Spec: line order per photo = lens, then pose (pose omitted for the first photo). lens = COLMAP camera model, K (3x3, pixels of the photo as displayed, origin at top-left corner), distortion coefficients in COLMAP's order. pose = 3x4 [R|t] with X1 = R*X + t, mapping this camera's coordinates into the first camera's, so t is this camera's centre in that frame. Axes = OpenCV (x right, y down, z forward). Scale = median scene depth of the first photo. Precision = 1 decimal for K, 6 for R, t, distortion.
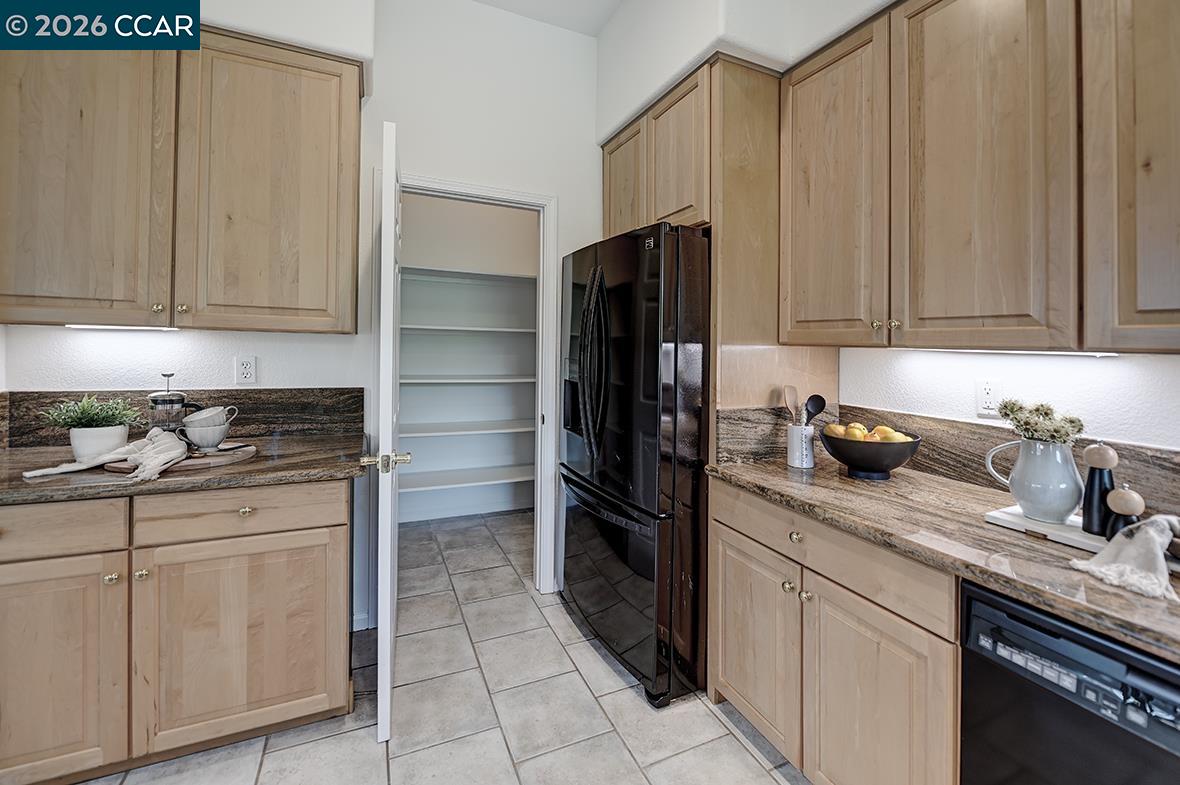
lens RADIAL K [[479.1, 0, 574.7], [0, 479.1, 348.9], [0, 0, 1]] dist [0.002384, 0.000097]
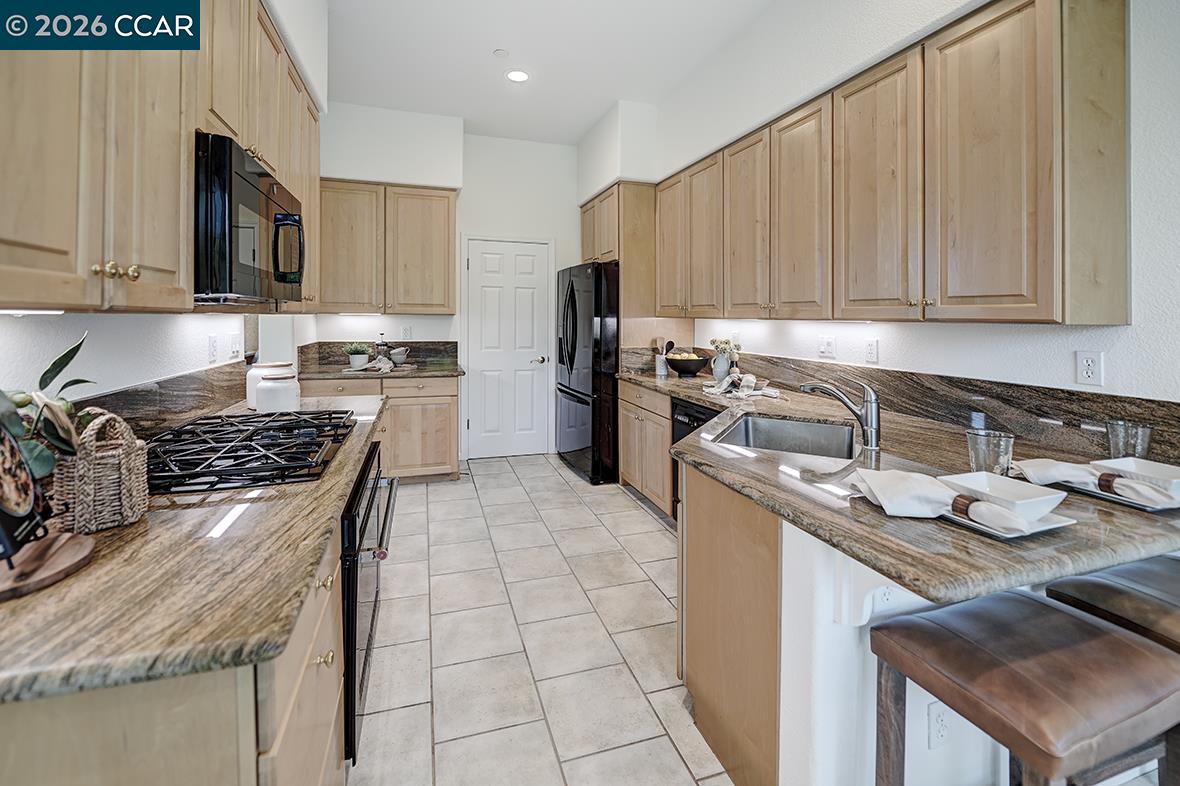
lens RADIAL K [[488.1, 0, 573.5], [0, 488.1, 319.2], [0, 0, 1]] dist [-0.007721, -0.000101]
pose [[0.994977, -0.014243, -0.099084, 0.301122], [0.013665, 0.999885, -0.006520, 0.009182], [0.099166, 0.005133, 0.995058, -1.187572]]
